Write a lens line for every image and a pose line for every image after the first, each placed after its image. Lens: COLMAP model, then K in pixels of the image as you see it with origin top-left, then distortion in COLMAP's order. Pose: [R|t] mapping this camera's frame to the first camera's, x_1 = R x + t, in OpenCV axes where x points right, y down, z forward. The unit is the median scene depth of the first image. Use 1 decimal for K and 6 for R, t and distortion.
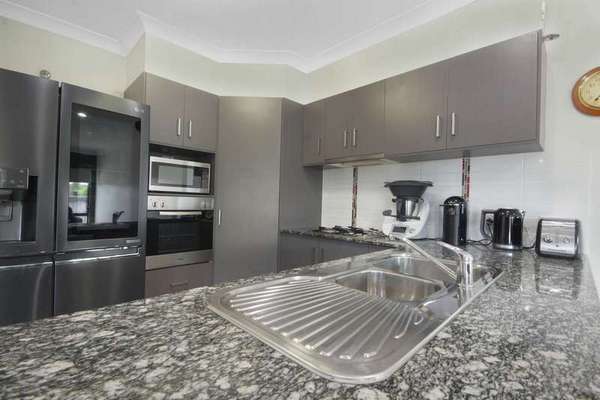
lens RADIAL K [[281.1, 0, 300.0], [0, 281.1, 200.0], [0, 0, 1]] dist [-0.002314, -0.000583]
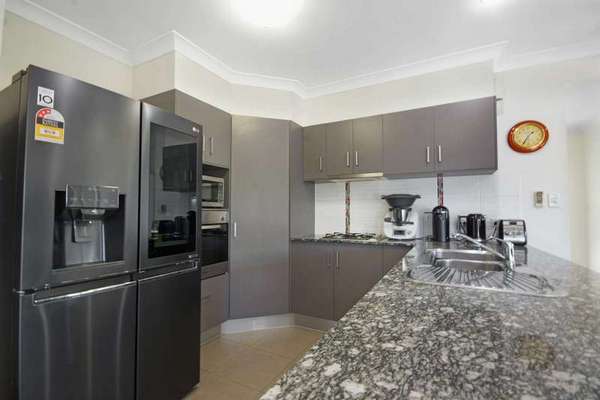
lens RADIAL K [[281.1, 0, 300.0], [0, 281.1, 200.0], [0, 0, 1]] dist [-0.002314, -0.000583]
pose [[0.957386, -0.013588, 0.288492, -0.443618], [0.022695, 0.999343, -0.028247, -0.016632], [-0.287919, 0.033591, 0.957066, -0.096481]]
